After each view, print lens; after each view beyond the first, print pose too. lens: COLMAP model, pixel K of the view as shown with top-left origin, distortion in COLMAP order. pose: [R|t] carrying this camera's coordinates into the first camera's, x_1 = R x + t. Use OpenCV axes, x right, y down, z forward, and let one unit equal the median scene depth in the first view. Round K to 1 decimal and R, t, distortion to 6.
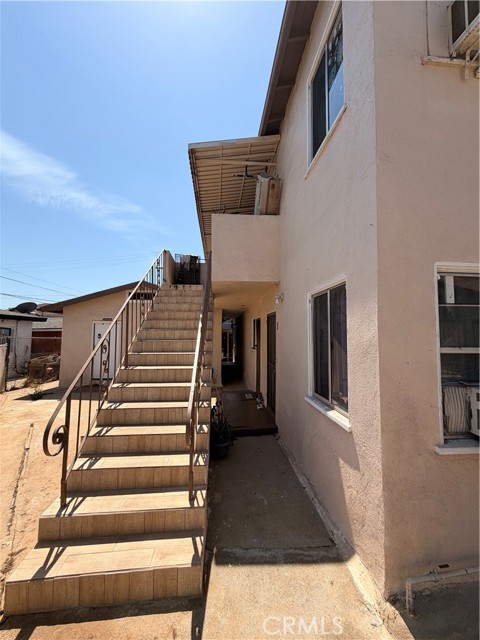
lens RADIAL K [[255.7, 0, 240.0], [0, 255.7, 320.0], [0, 0, 1]] dist [-0.000443, -0.000048]
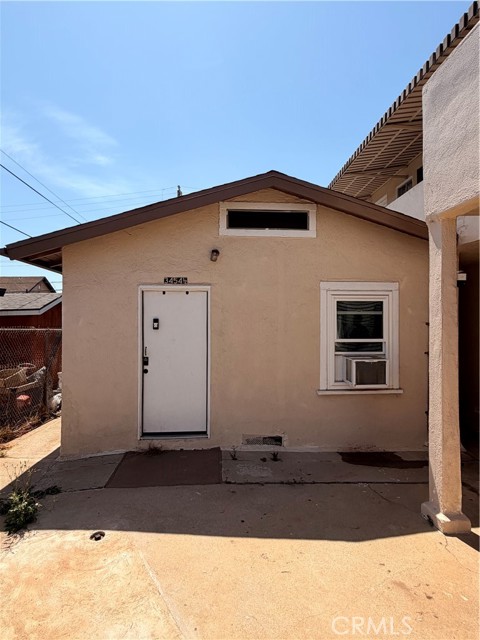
lens RADIAL K [[357.0, 0, 240.0], [0, 357.0, 320.0], [0, 0, 1]] dist [-0.000467, -0.000567]
pose [[0.999570, -0.003654, -0.029085, -0.406131], [0.004970, 0.998960, 0.045314, 0.033150], [0.028889, -0.045439, 0.998549, 0.461397]]
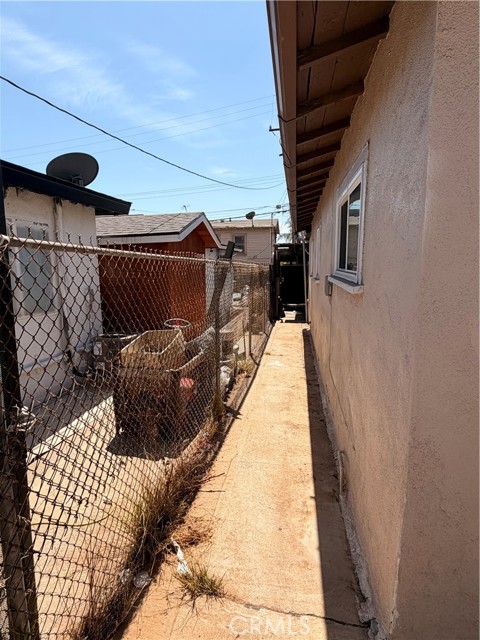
lens RADIAL K [[357.0, 0, 240.0], [0, 357.0, 320.0], [0, 0, 1]] dist [-0.000467, -0.000567]
pose [[0.967378, 0.029846, -0.251574, -0.711021], [0.023752, 0.977977, 0.207359, 0.067826], [0.252223, -0.206570, 0.945364, 0.813105]]
